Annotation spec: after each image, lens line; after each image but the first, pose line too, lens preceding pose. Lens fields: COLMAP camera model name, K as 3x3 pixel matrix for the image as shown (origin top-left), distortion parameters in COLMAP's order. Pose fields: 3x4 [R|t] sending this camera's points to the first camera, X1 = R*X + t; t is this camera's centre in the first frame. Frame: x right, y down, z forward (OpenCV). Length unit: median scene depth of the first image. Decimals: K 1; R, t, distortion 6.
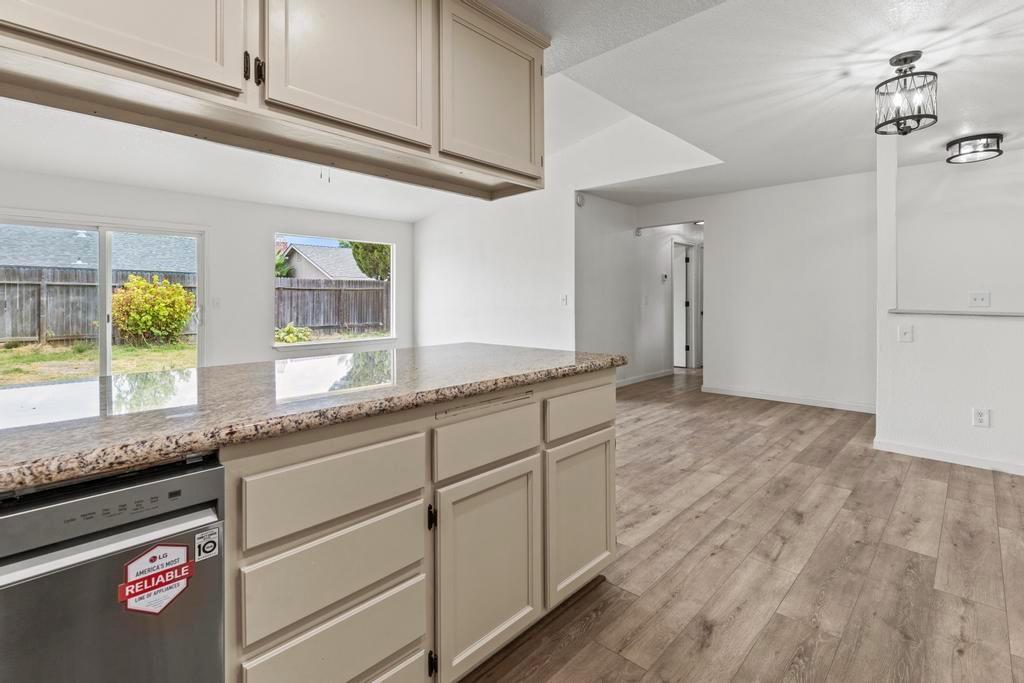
lens RADIAL K [[486.8, 0, 516.3], [0, 486.8, 299.1], [0, 0, 1]] dist [0.000037, -0.000072]
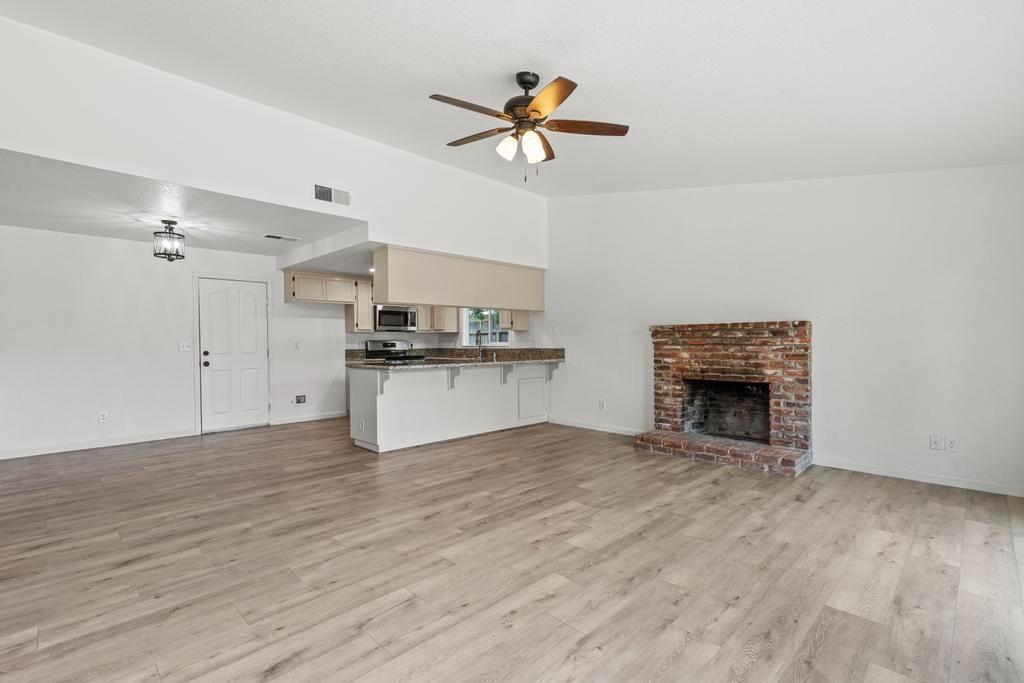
lens RADIAL K [[466.2, 0, 516.5], [0, 466.2, 346.9], [0, 0, 1]] dist [0.010549, -0.002727]
pose [[-0.999445, 0.011878, 0.031116, -0.469504], [0.012107, 0.999901, 0.007158, 0.007583], [-0.031028, 0.007531, -0.999490, 2.047315]]
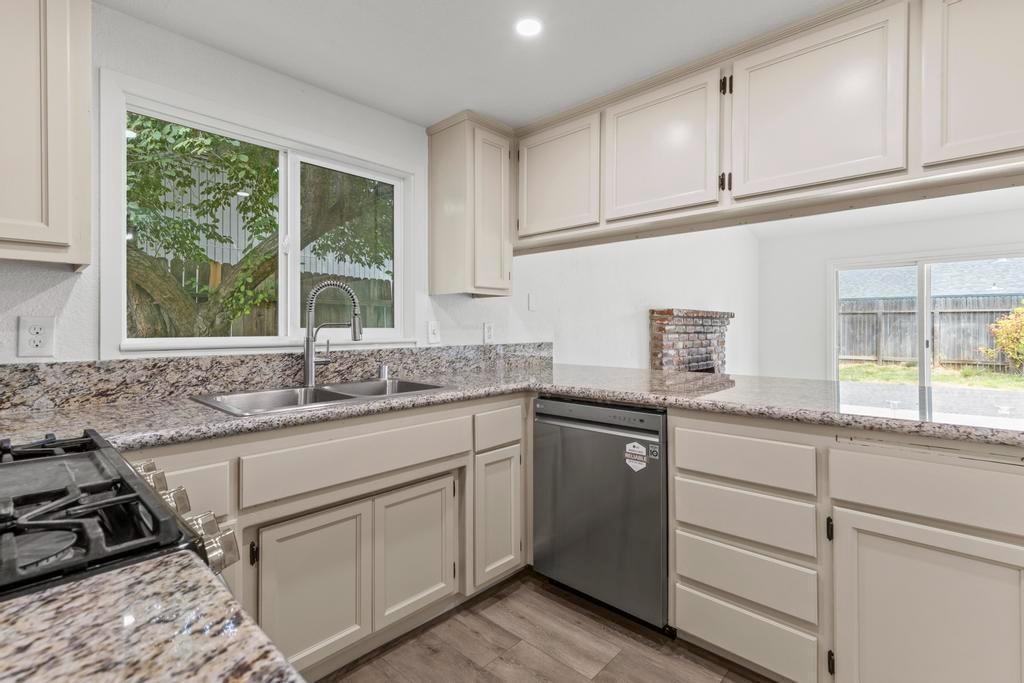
lens RADIAL K [[466.2, 0, 514.4], [0, 466.2, 325.8], [0, 0, 1]] dist [0.010549, -0.002727]
pose [[-0.002865, 0.000247, -0.999996, 0.318886], [0.001755, 0.999998, 0.000242, -0.003194], [0.999994, -0.001754, -0.002866, 0.108248]]
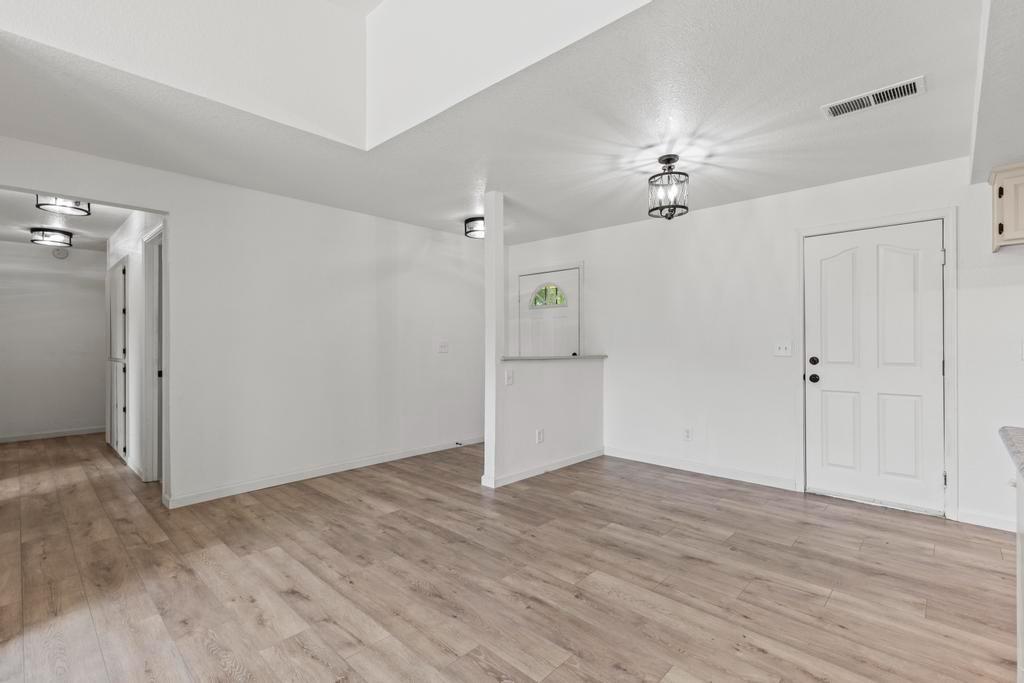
lens RADIAL K [[466.2, 0, 519.0], [0, 466.2, 344.5], [0, 0, 1]] dist [0.010549, -0.002727]
pose [[-0.004993, -0.005820, 0.999971, -0.301488], [0.000781, 0.999983, 0.005824, -0.013191], [-0.999987, 0.000810, -0.004989, 1.003966]]
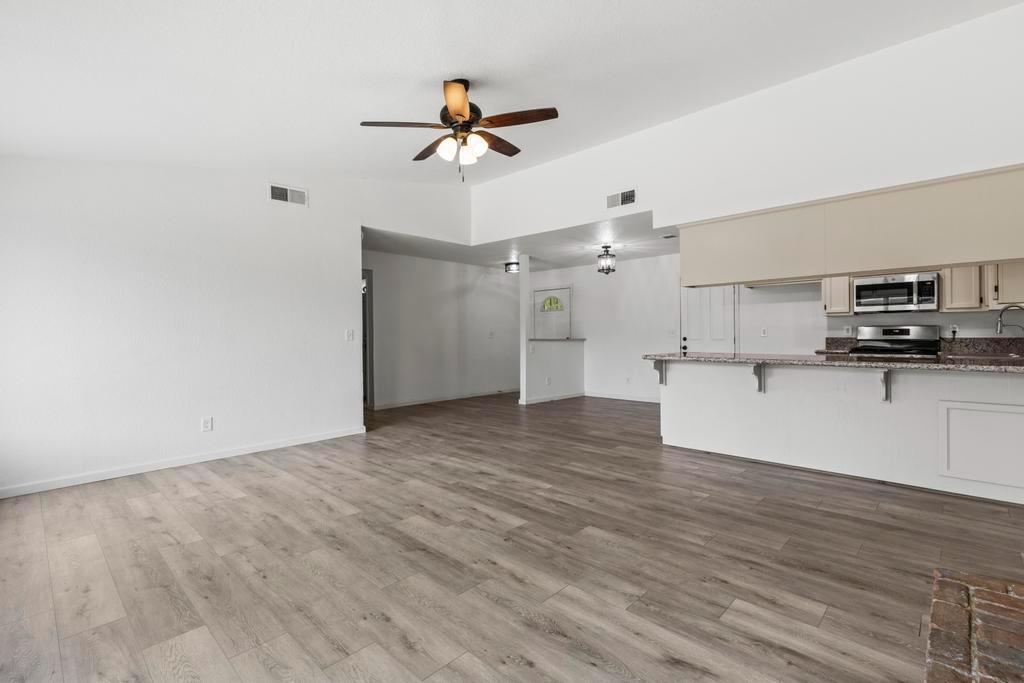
lens RADIAL K [[466.2, 0, 515.8], [0, 466.2, 340.7], [0, 0, 1]] dist [0.010549, -0.002727]
pose [[0.003705, -0.008761, 0.999955, -1.365009], [0.007705, 0.999932, 0.008732, 0.012889], [-0.999963, 0.007672, 0.003772, 1.091644]]
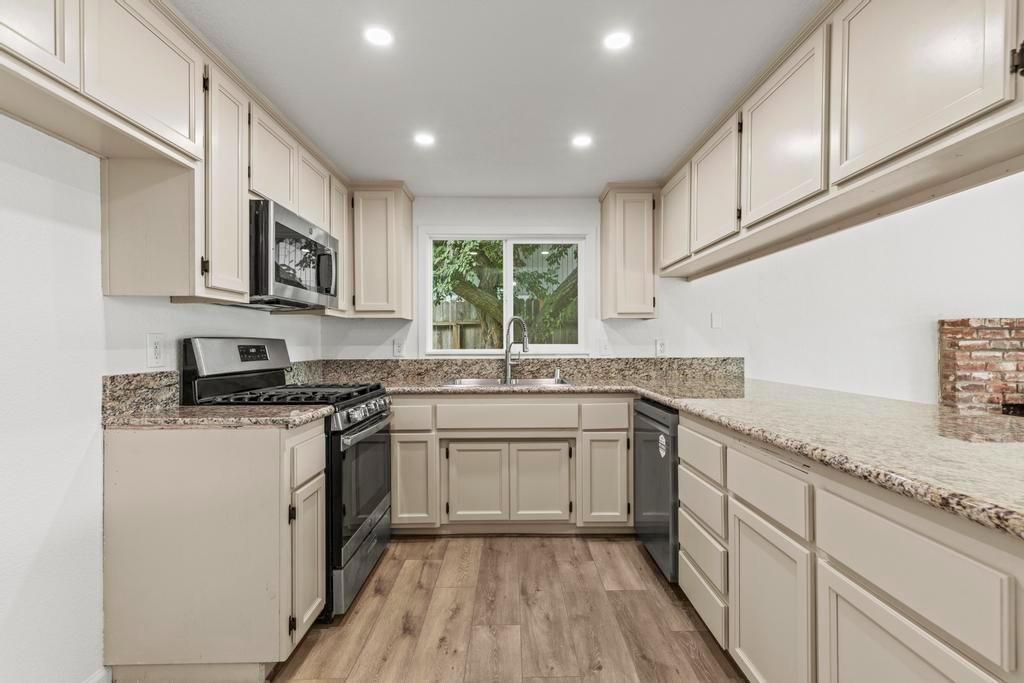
lens RADIAL K [[466.2, 0, 521.3], [0, 466.2, 340.2], [0, 0, 1]] dist [0.010549, -0.002727]
pose [[-0.717793, 0.002257, -0.696253, 0.398263], [0.006741, 0.999970, -0.003708, -0.005411], [0.696224, -0.007355, -0.717787, 0.553856]]
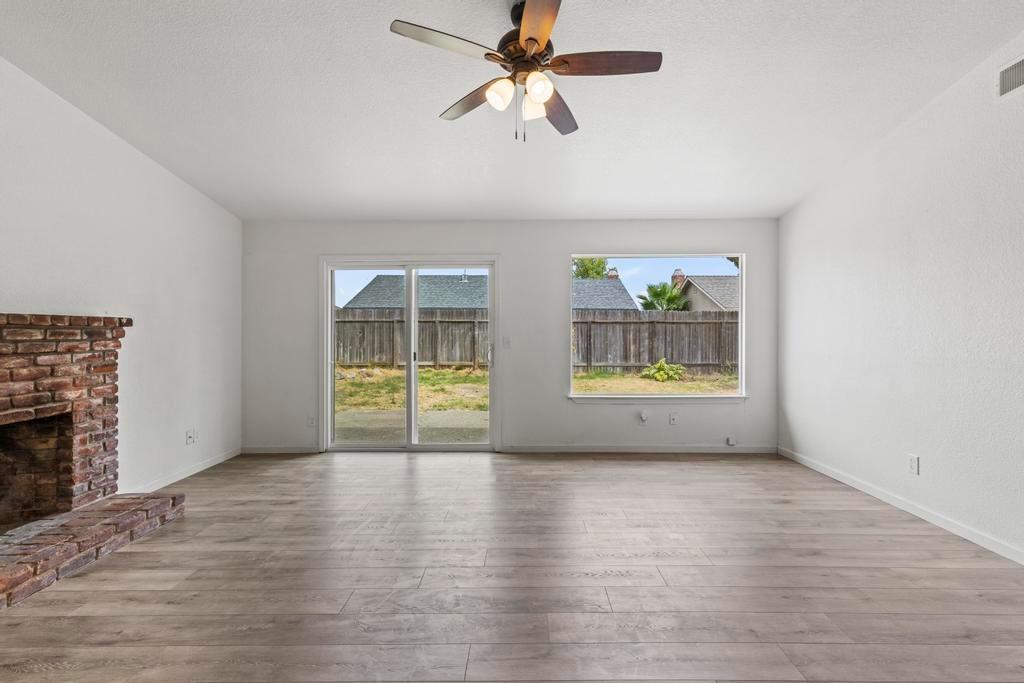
lens RADIAL K [[466.2, 0, 519.4], [0, 466.2, 333.9], [0, 0, 1]] dist [0.010549, -0.002727]
pose [[0.680611, 0.006286, -0.732618, 0.017497], [-0.001735, 0.999974, 0.006968, -0.019962], [0.732643, -0.003471, 0.680604, 0.737349]]
